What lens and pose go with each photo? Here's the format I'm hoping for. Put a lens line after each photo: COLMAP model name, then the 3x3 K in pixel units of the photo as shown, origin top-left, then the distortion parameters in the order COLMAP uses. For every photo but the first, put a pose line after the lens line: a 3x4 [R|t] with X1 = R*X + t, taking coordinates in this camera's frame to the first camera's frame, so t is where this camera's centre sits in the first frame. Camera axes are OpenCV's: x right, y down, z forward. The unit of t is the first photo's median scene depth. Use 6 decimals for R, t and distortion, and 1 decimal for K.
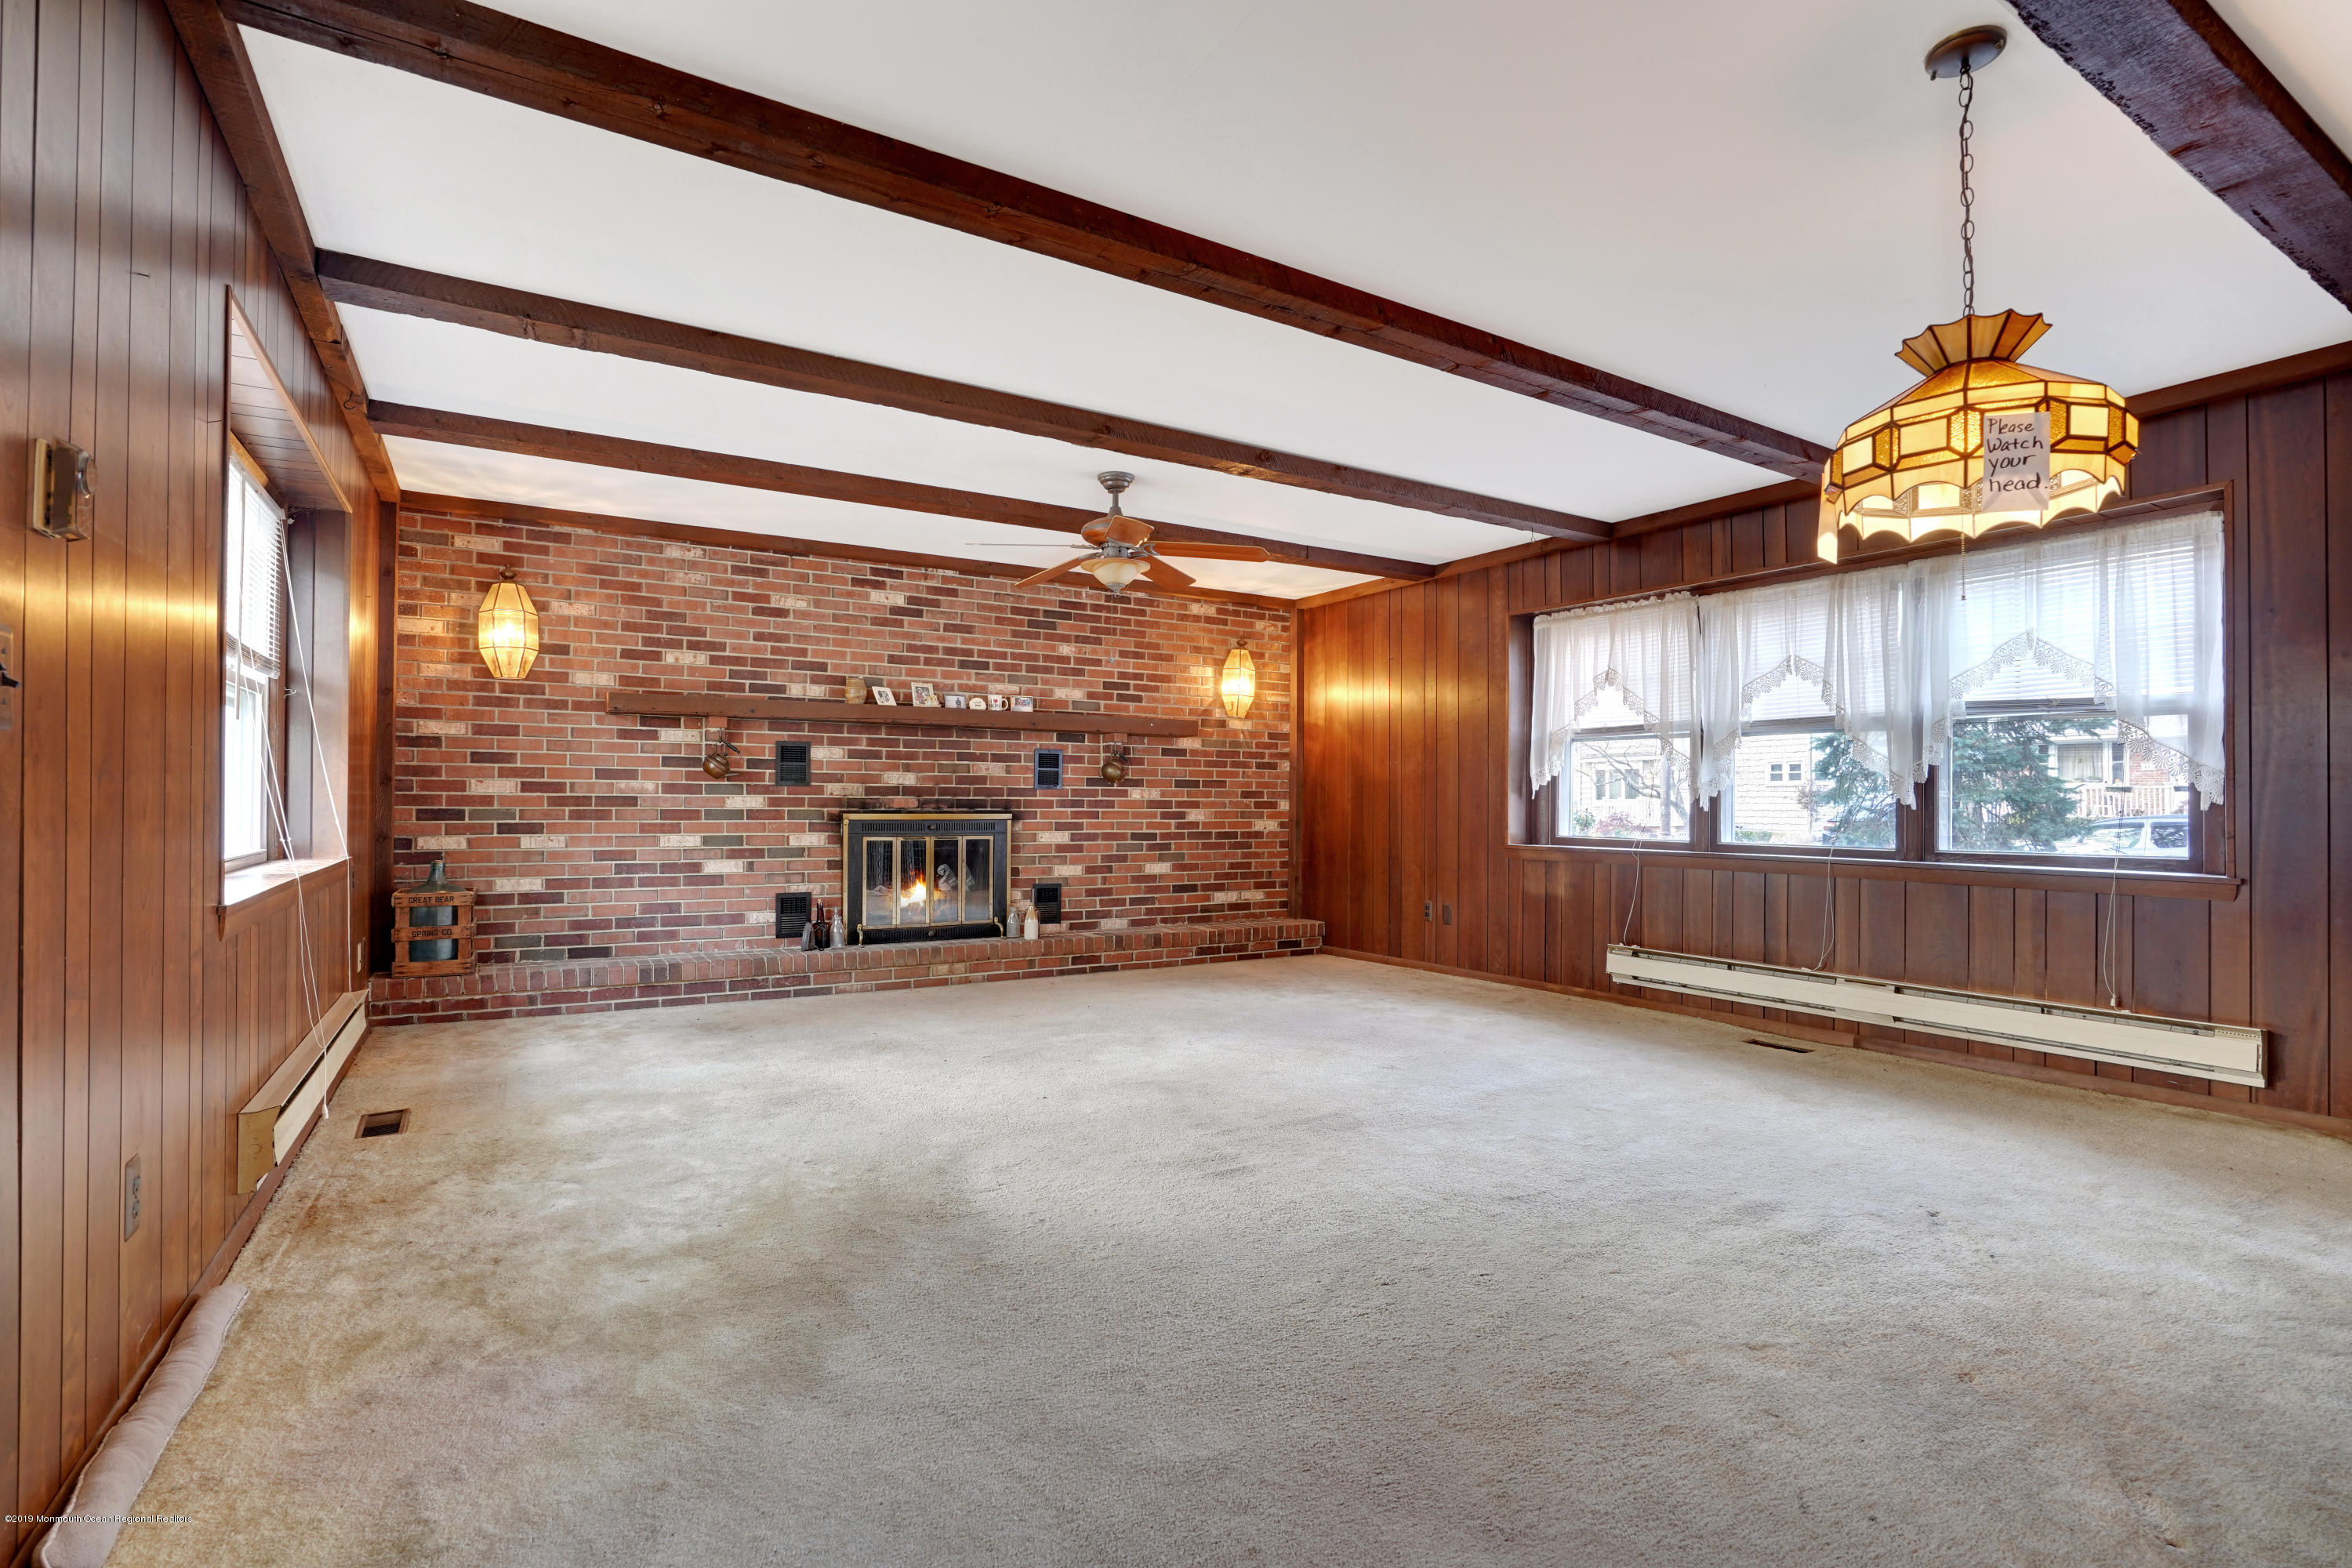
lens RADIAL K [[1079.1, 0, 1173.4], [0, 1079.1, 794.7], [0, 0, 1]] dist [-0.047789, 0.005483]
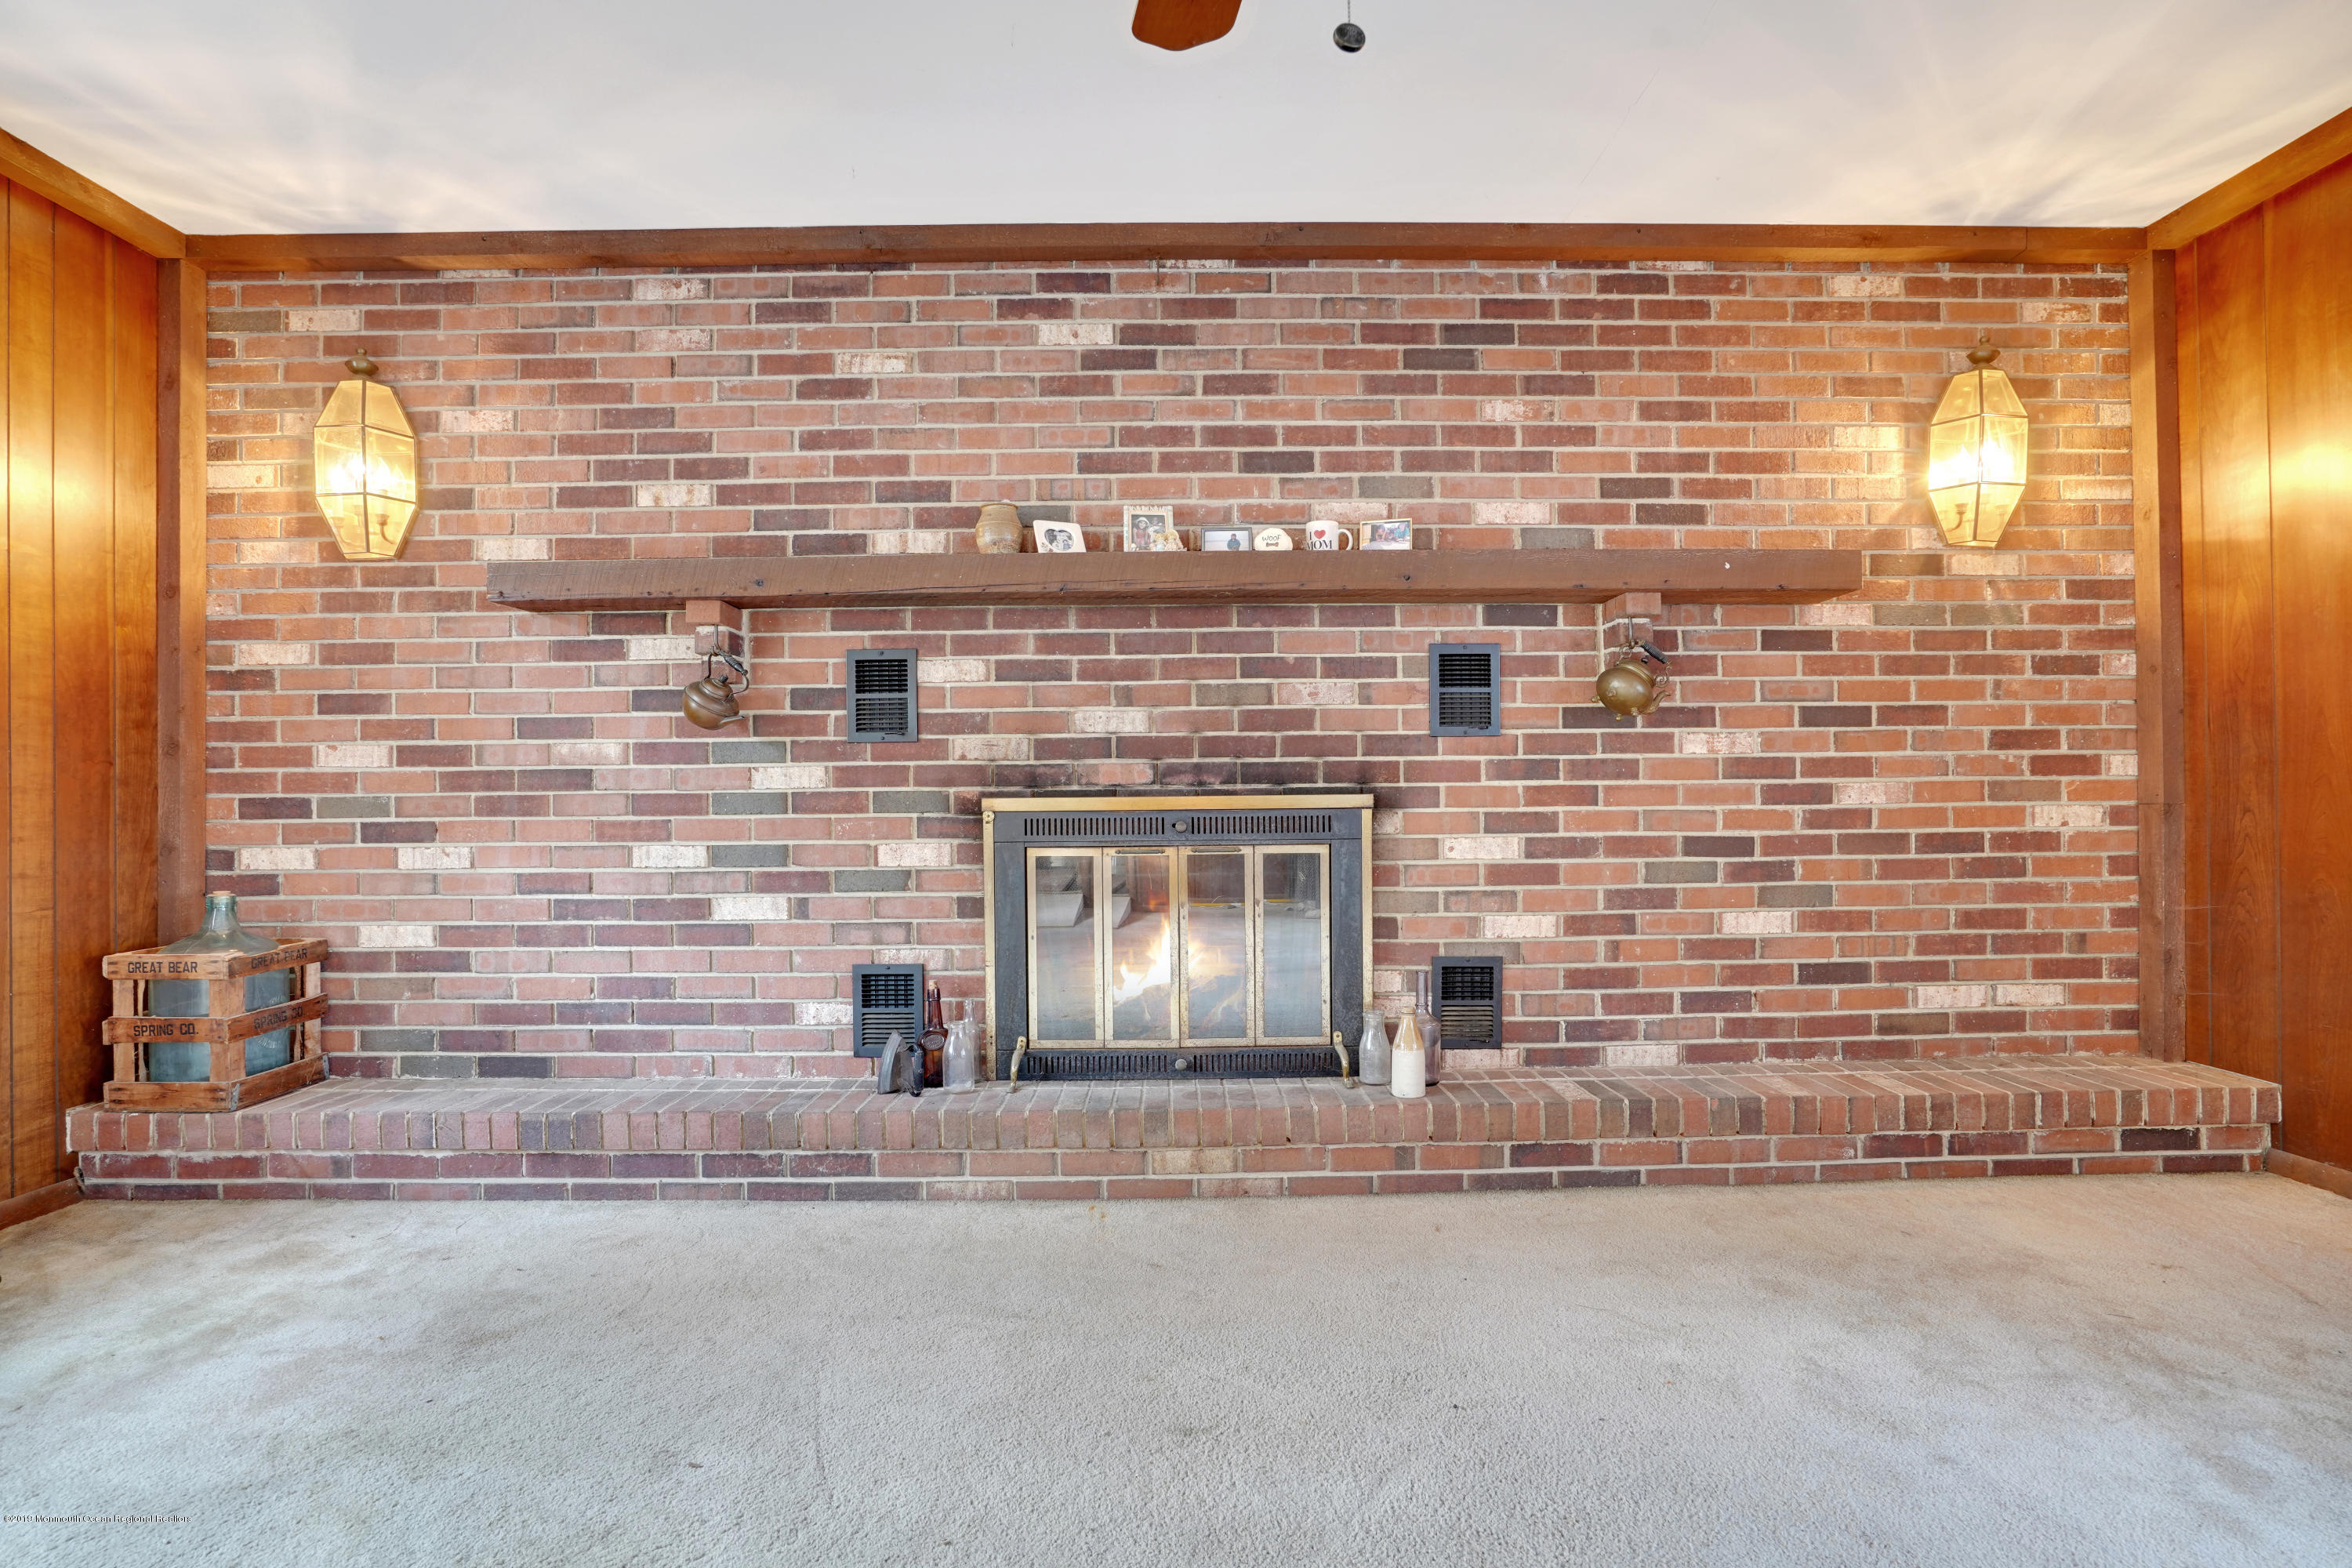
lens RADIAL K [[1136.4, 0, 1159.9], [0, 1136.4, 793.0], [0, 0, 1]] dist [-0.034818, 0.007565]
pose [[0.858396, -0.018070, -0.512669, 0.012686], [0.019774, 0.999802, -0.002131, 0.017439], [0.512606, -0.008308, 0.858584, 0.599768]]
